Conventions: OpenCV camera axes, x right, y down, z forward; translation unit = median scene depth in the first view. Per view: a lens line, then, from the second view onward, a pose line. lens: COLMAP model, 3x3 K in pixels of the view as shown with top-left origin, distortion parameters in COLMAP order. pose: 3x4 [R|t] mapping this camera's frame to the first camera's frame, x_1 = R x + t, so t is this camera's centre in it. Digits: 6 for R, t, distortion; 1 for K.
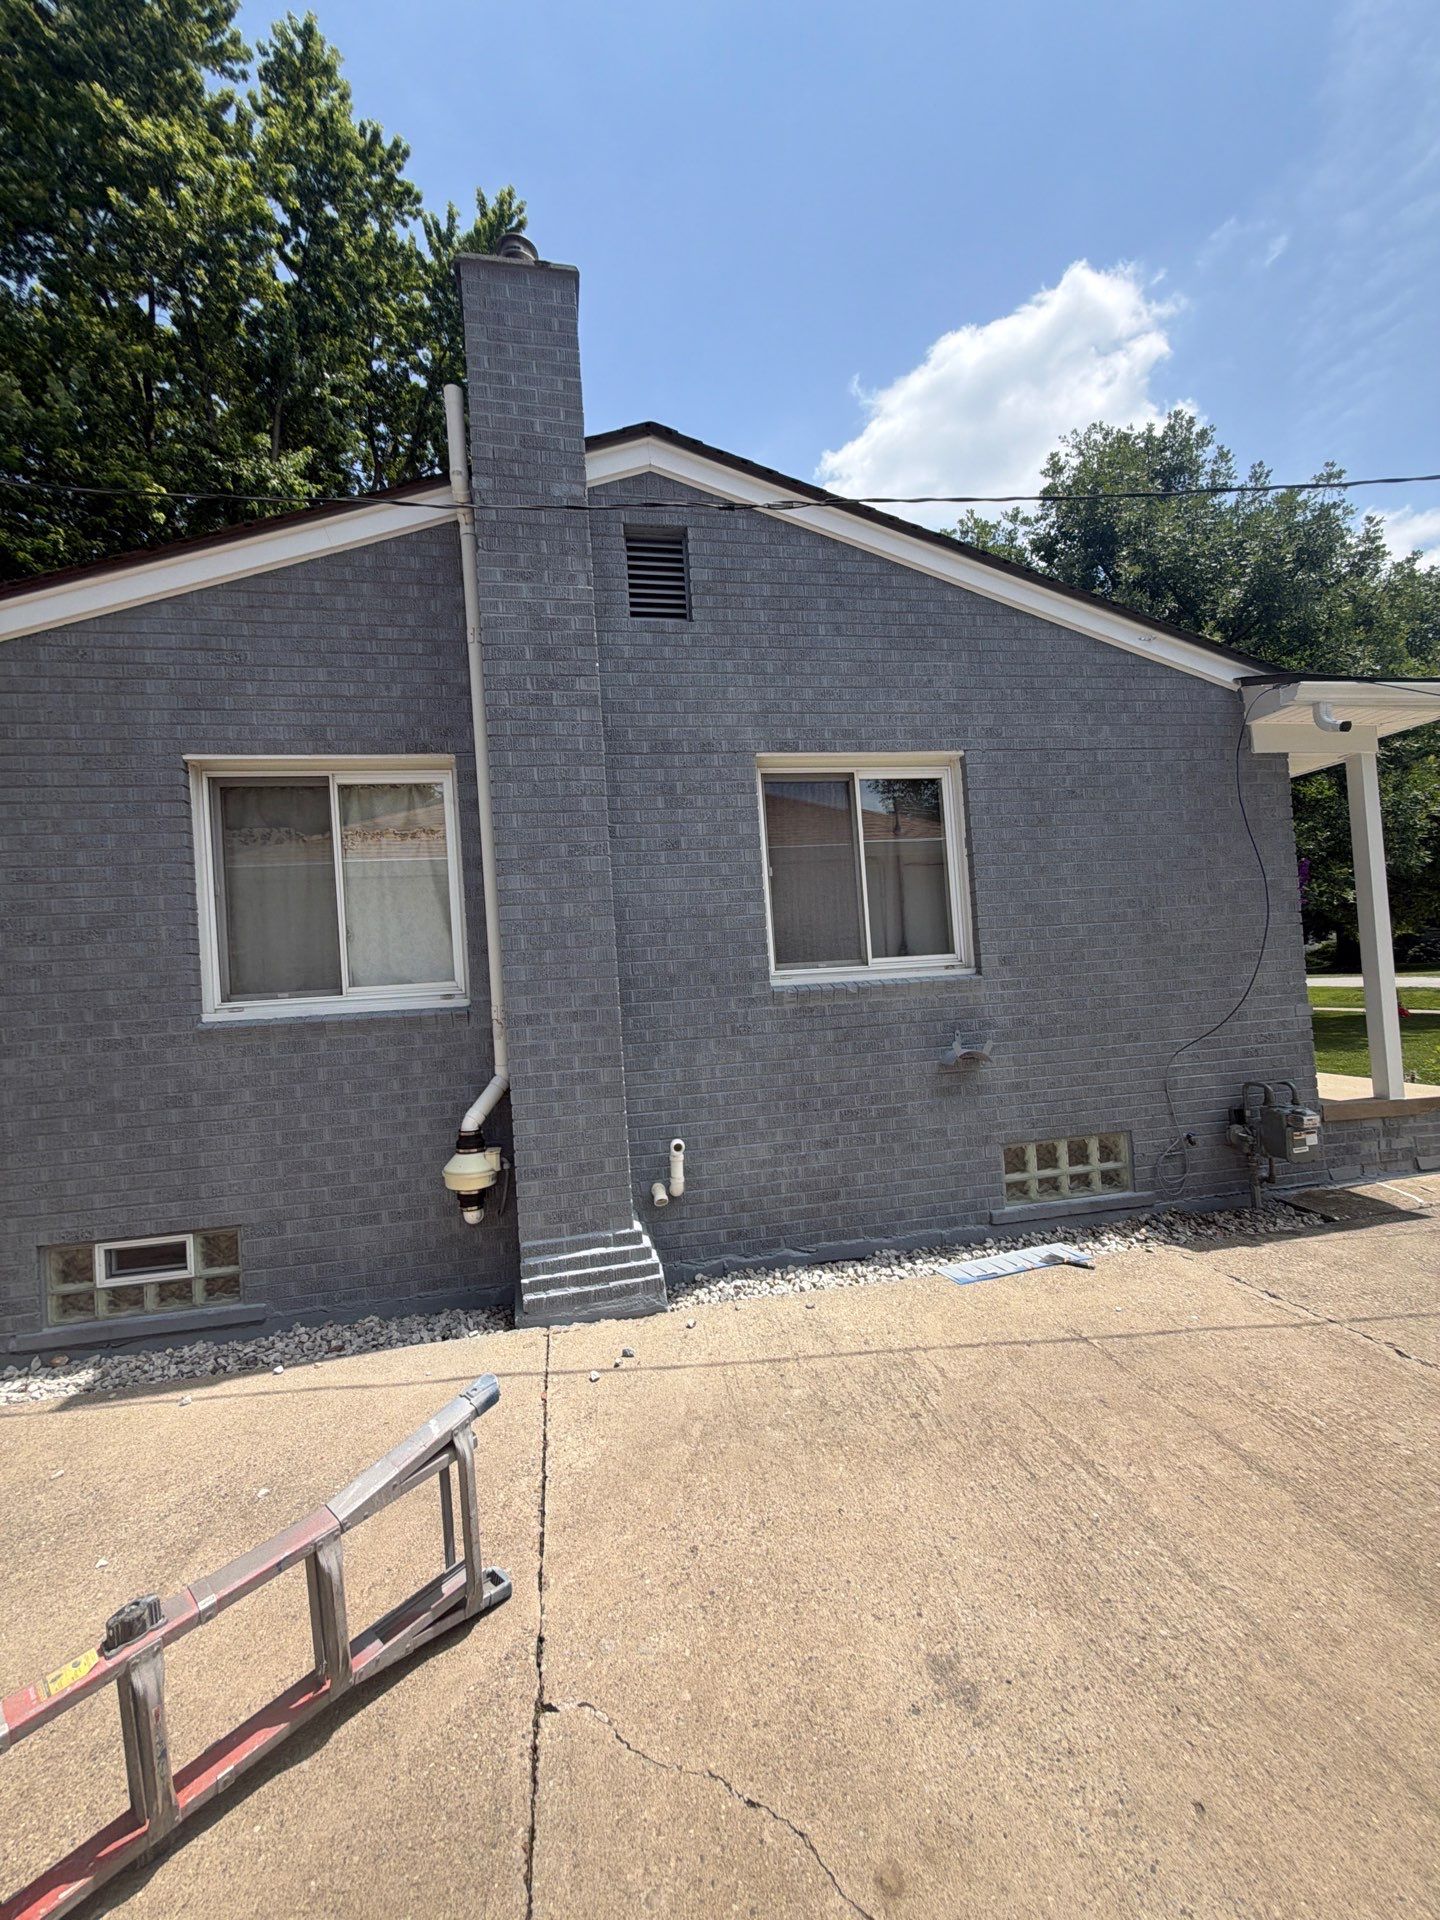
lens RADIAL K [[737.0, 0, 714.3], [0, 737.0, 966.7], [0, 0, 1]] dist [0.001350, 0.000007]
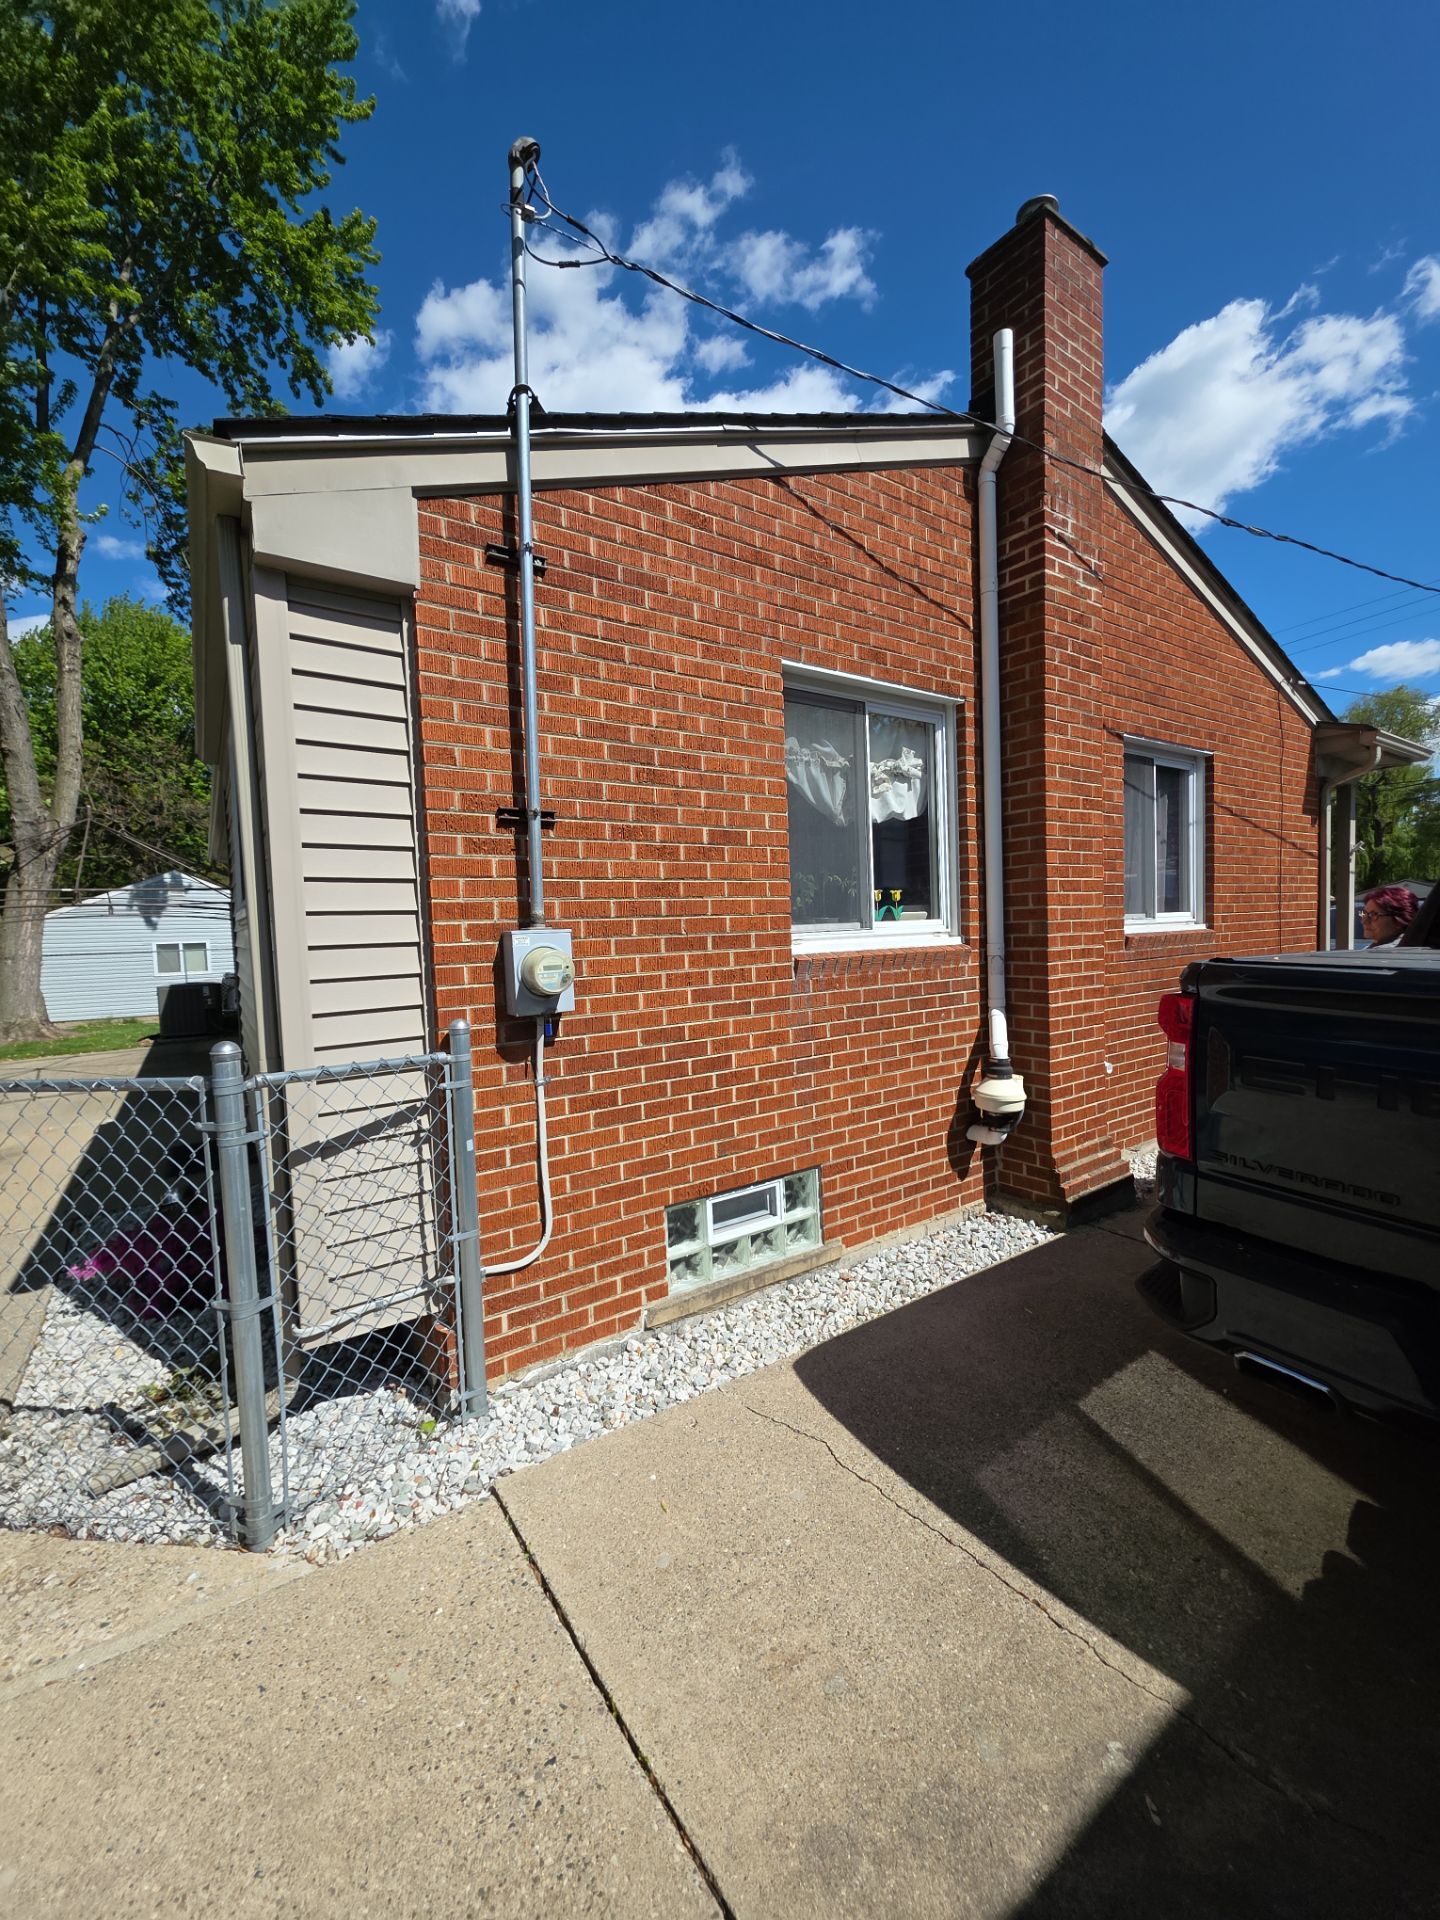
lens RADIAL K [[737.0, 0, 714.3], [0, 737.0, 966.7], [0, 0, 1]] dist [0.001350, 0.000007]
pose [[0.922539, 0.006872, 0.385842, -1.158160], [-0.028274, 0.998358, 0.049822, 0.049213], [-0.384866, -0.056872, 0.921219, 0.180196]]
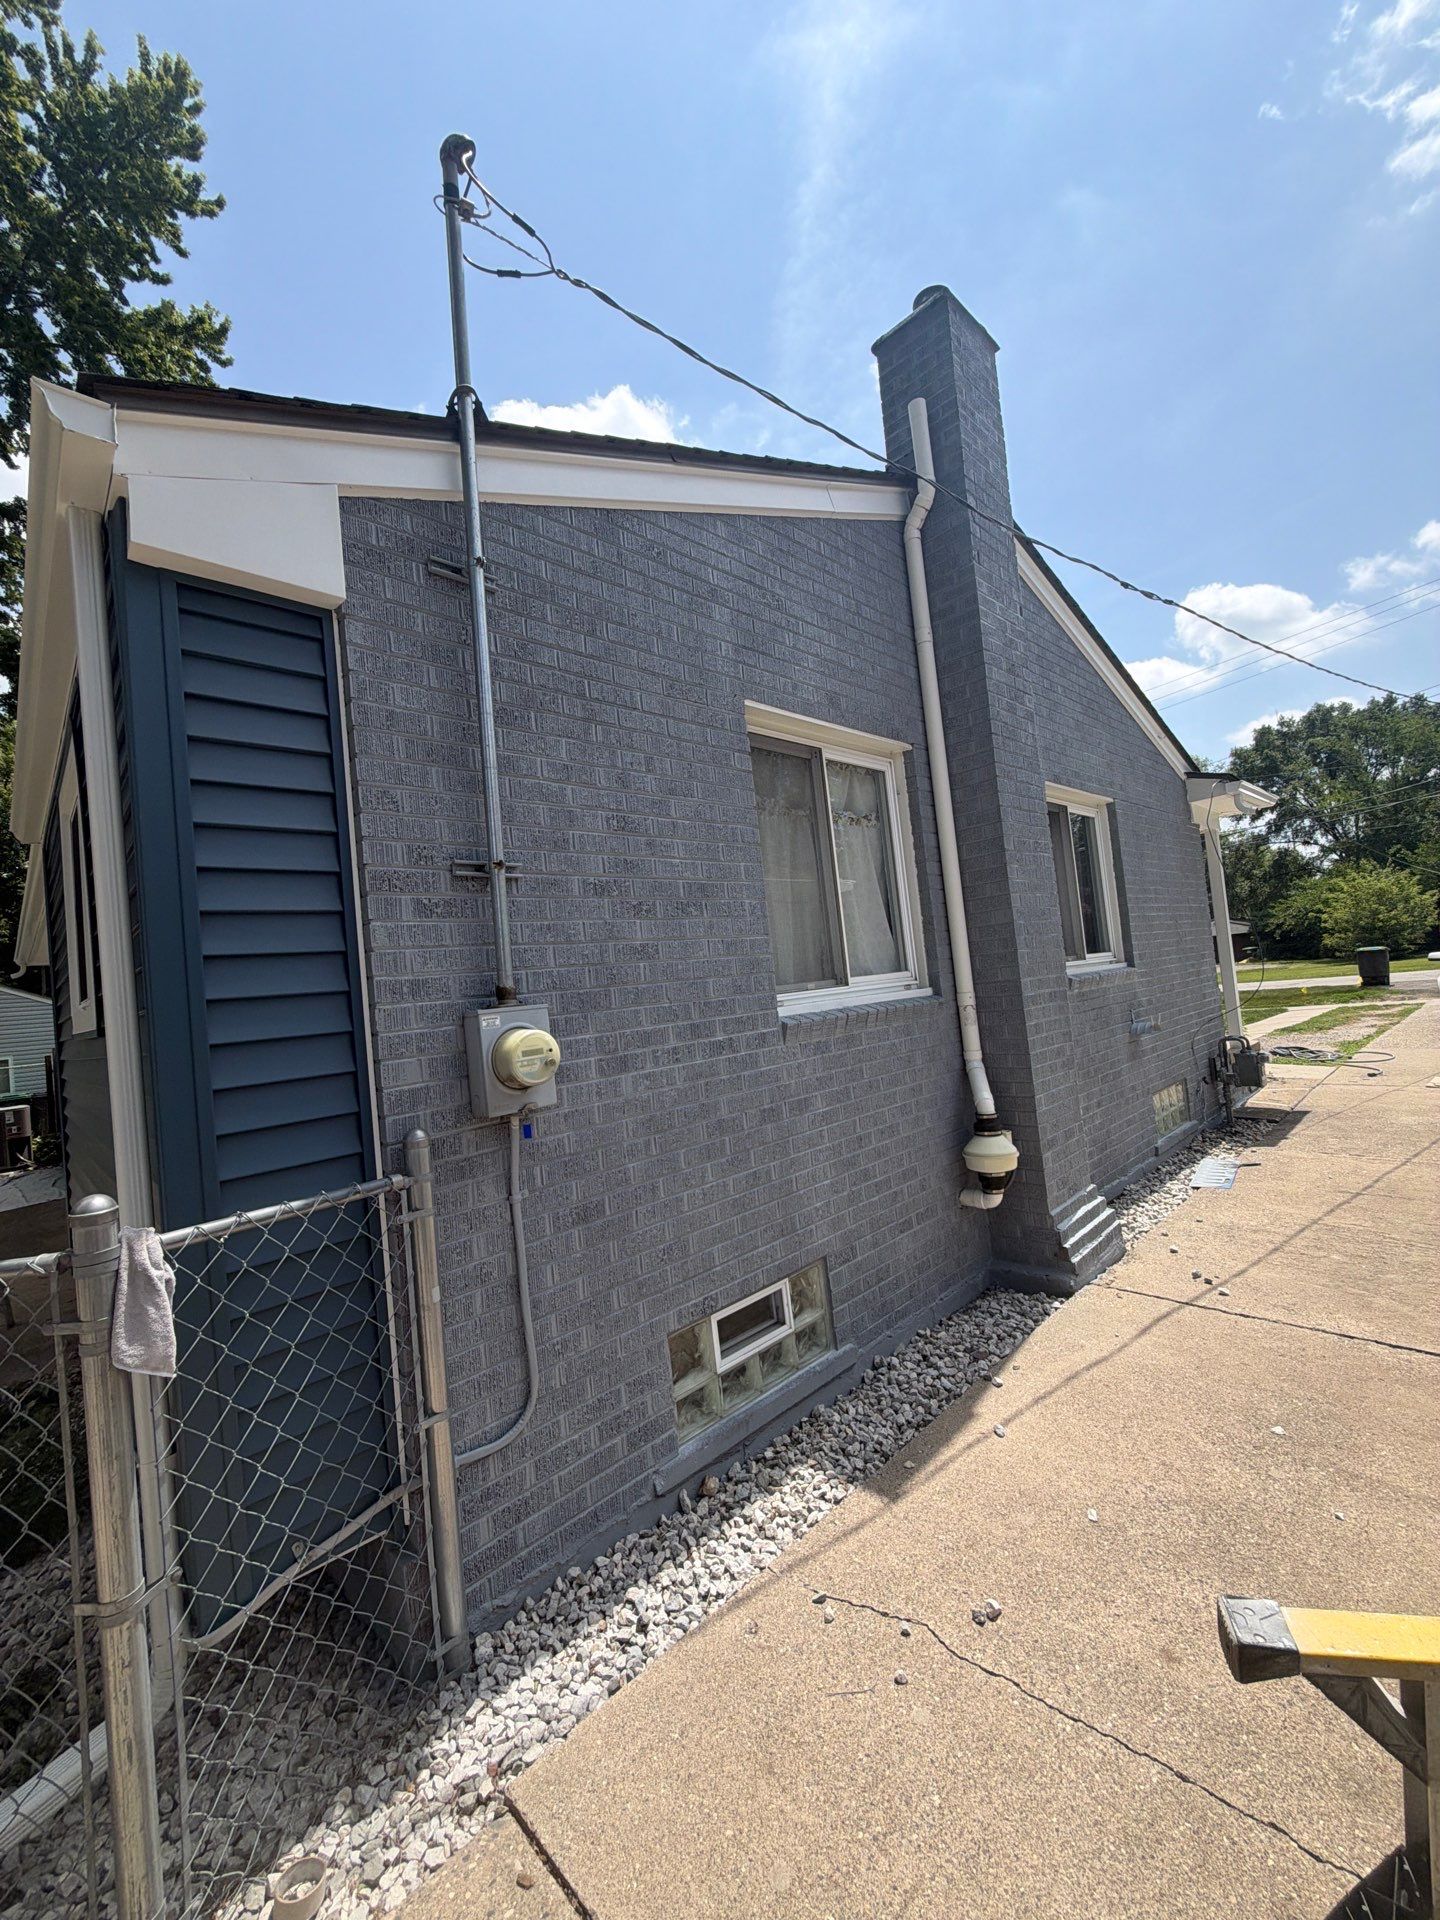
lens RADIAL K [[747.6, 0, 720.0], [0, 747.6, 960.0], [0, 0, 1]] dist [0.001353, 0.000084]
pose [[0.848717, -0.006092, 0.528811, -1.210593], [0.043922, 0.997291, -0.059005, 0.058908], [-0.527019, 0.073305, 0.846686, 0.319018]]
